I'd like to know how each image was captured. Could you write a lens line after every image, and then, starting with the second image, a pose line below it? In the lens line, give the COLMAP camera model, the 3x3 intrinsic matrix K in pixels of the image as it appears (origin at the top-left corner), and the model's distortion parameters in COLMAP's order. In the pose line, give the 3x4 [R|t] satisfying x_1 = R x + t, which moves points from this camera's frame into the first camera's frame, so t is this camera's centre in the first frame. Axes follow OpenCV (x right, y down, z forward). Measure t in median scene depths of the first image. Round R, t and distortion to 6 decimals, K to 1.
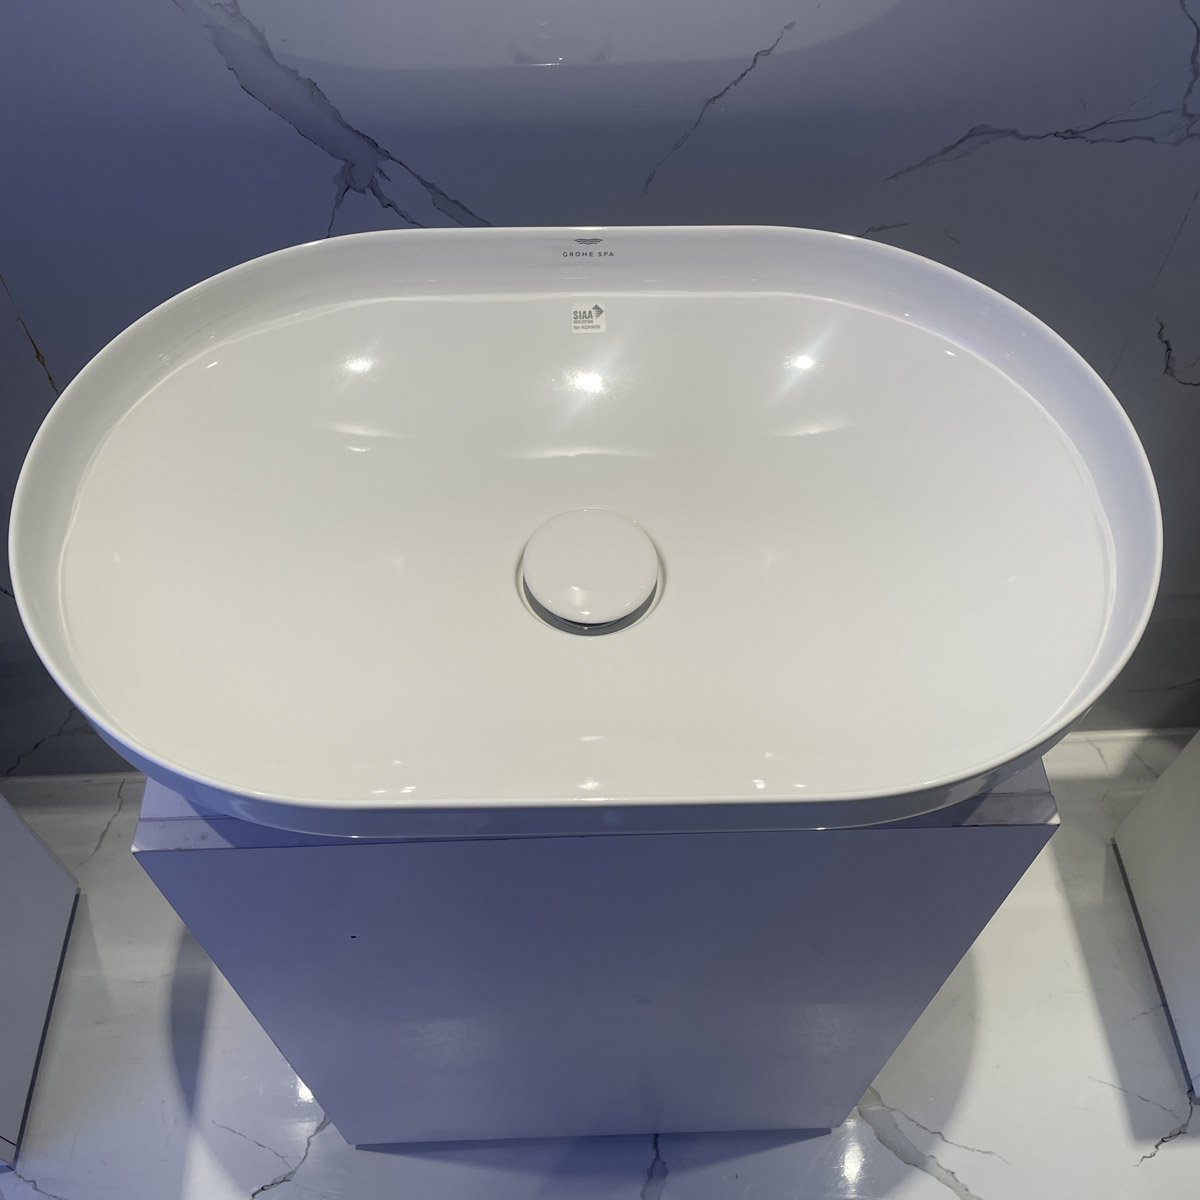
lens RADIAL K [[1160.6, 0, 599.1], [0, 1160.6, 609.4], [0, 0, 1]] dist [-0.016900, -0.044125]
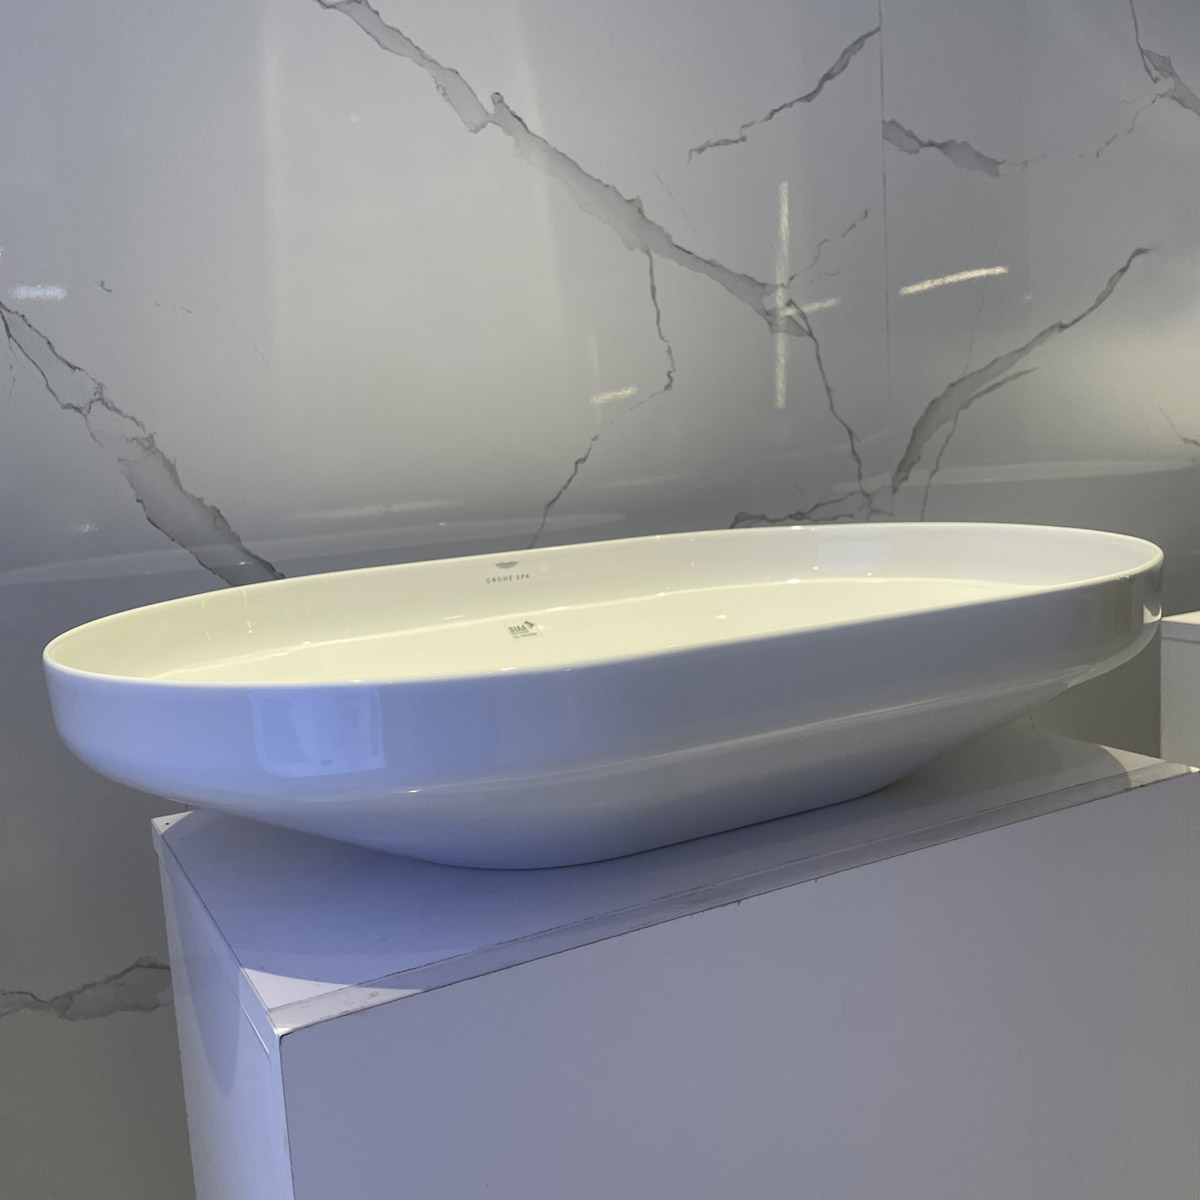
lens RADIAL K [[1160.6, 0, 599.1], [0, 1160.6, 609.4], [0, 0, 1]] dist [-0.016900, -0.044125]
pose [[0.897676, -0.131018, 0.420728, -0.391481], [0.398481, 0.648966, -0.648117, 0.450846], [-0.188124, 0.749451, 0.634769, 0.303659]]
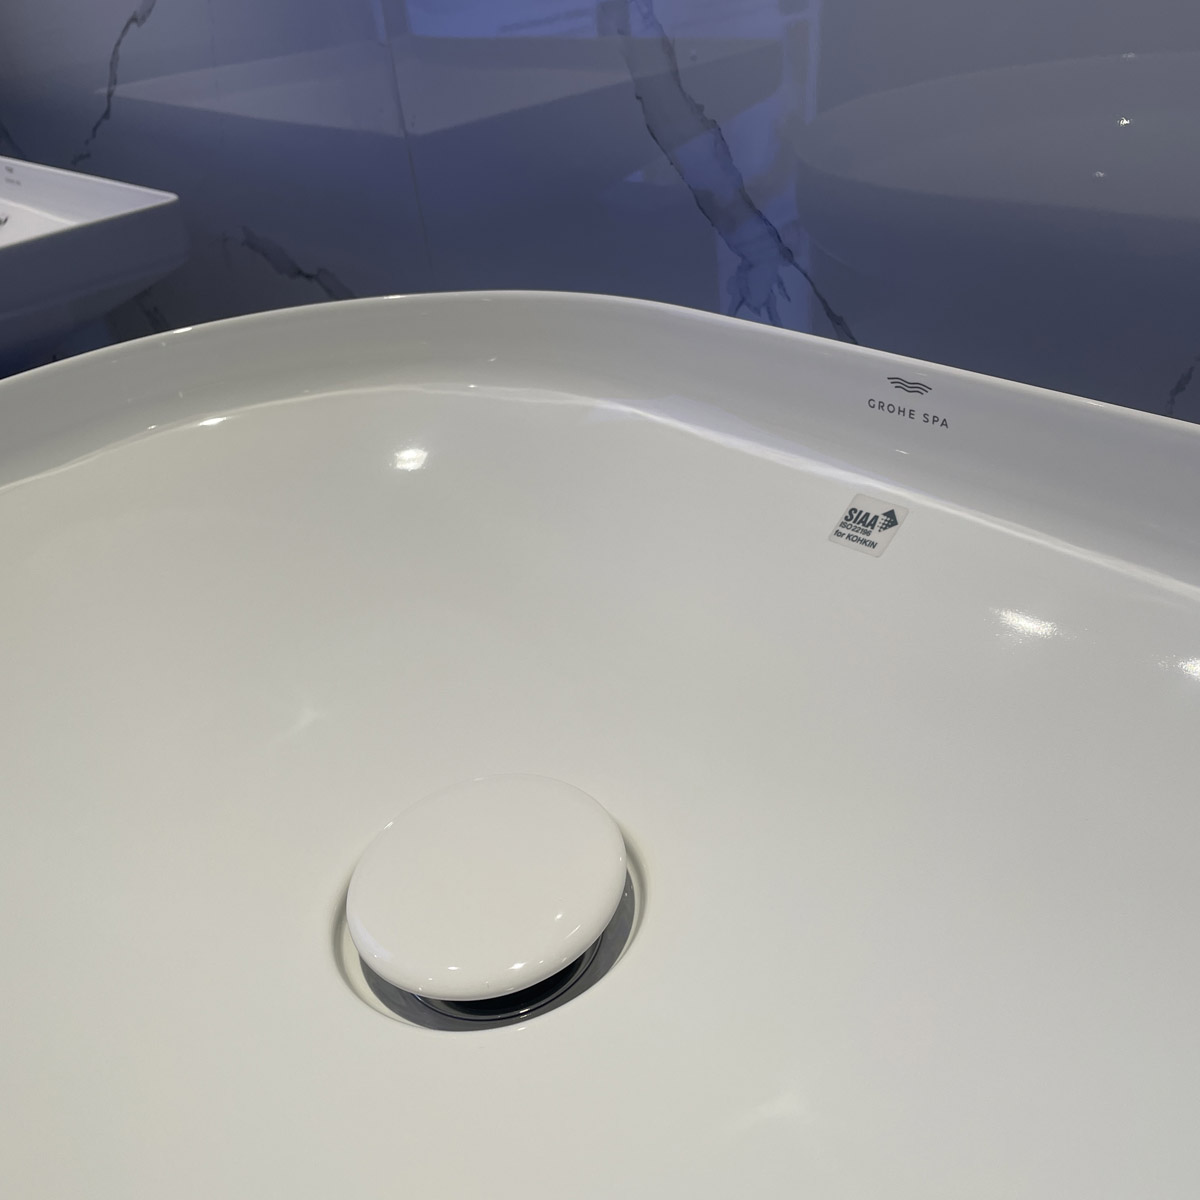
lens RADIAL K [[1209.8, 0, 600.0], [0, 1209.8, 600.0], [0, 0, 1]] dist [0.002412, 0.000287]
pose [[0.643027, 0.329241, -0.691460, 0.304848], [-0.554312, 0.823085, -0.123571, -0.089168], [0.528446, 0.462744, 0.711767, 0.563578]]
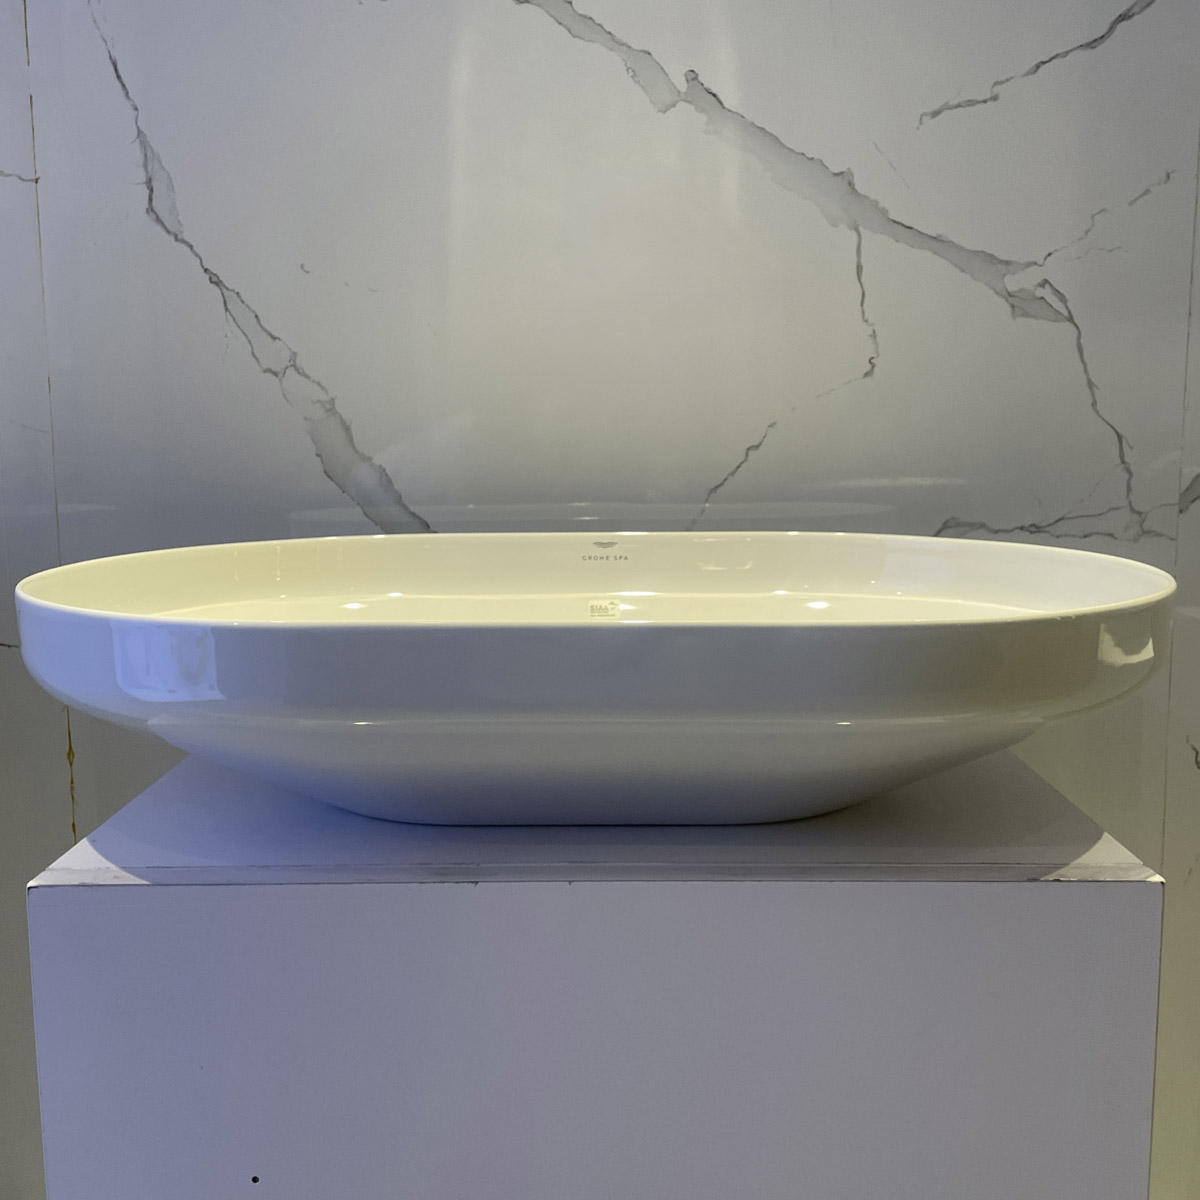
lens RADIAL K [[1247.9, 0, 600.0], [0, 1247.9, 600.0], [0, 0, 1]] dist [-0.013892, -0.043043]
pose [[0.998824, -0.008452, -0.047744, 0.041843], [-0.029316, 0.679055, -0.733502, 0.588267], [0.038620, 0.734039, 0.678008, 0.214884]]
